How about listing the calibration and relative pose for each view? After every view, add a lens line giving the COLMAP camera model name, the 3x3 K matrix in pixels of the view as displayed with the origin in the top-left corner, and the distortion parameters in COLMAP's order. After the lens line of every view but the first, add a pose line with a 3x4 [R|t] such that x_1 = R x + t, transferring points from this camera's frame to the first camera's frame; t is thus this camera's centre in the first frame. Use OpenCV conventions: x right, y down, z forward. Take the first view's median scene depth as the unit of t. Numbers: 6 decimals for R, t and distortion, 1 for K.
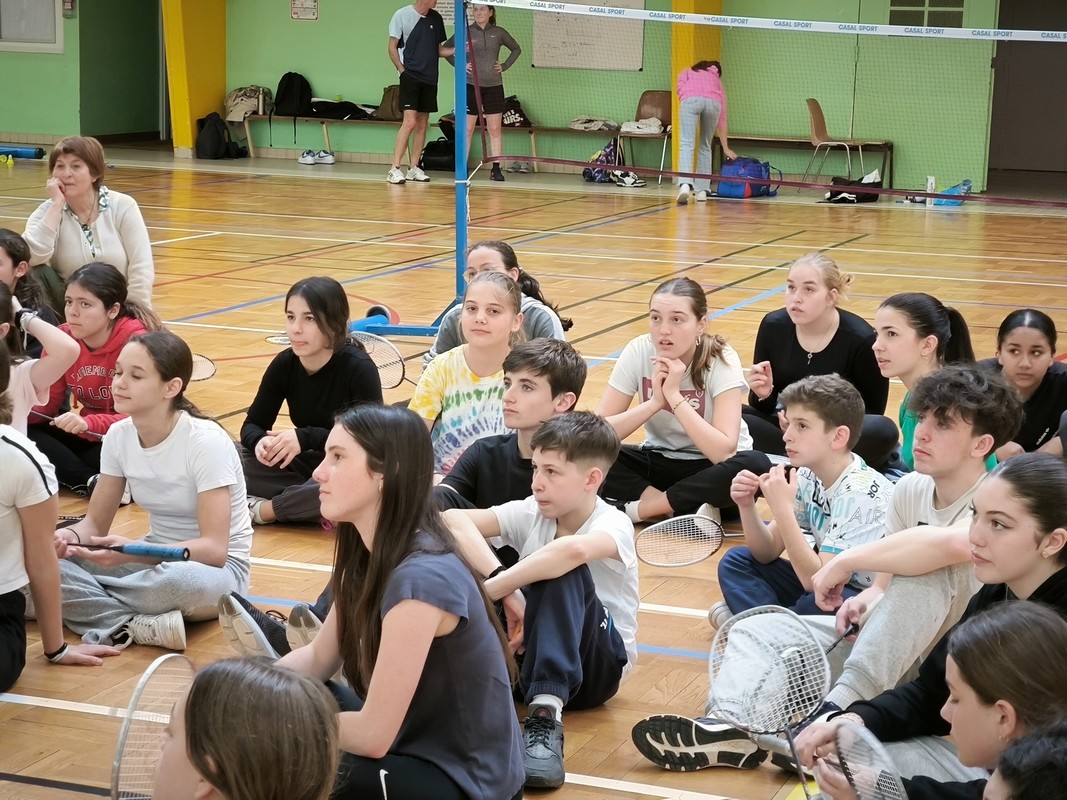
lens RADIAL K [[2299.9, 0, 533.5], [0, 2299.9, 400.0], [0, 0, 1]] dist [0.171753, 0.089331]
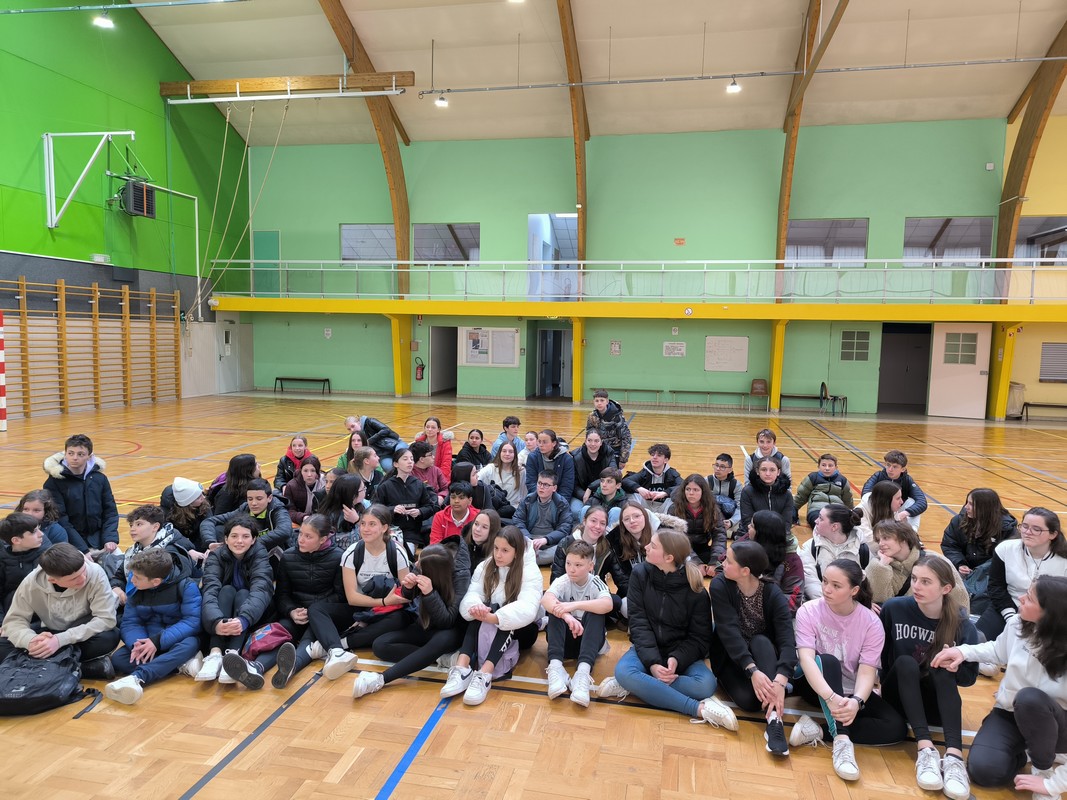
lens RADIAL K [[734.6, 0, 532.0], [0, 734.6, 396.5], [0, 0, 1]] dist [0.057485, -0.046033]
pose [[0.986650, -0.020326, 0.161584, -0.371502], [0.033142, 0.996478, -0.077022, -0.052154], [-0.159449, 0.081349, 0.983849, 0.151693]]
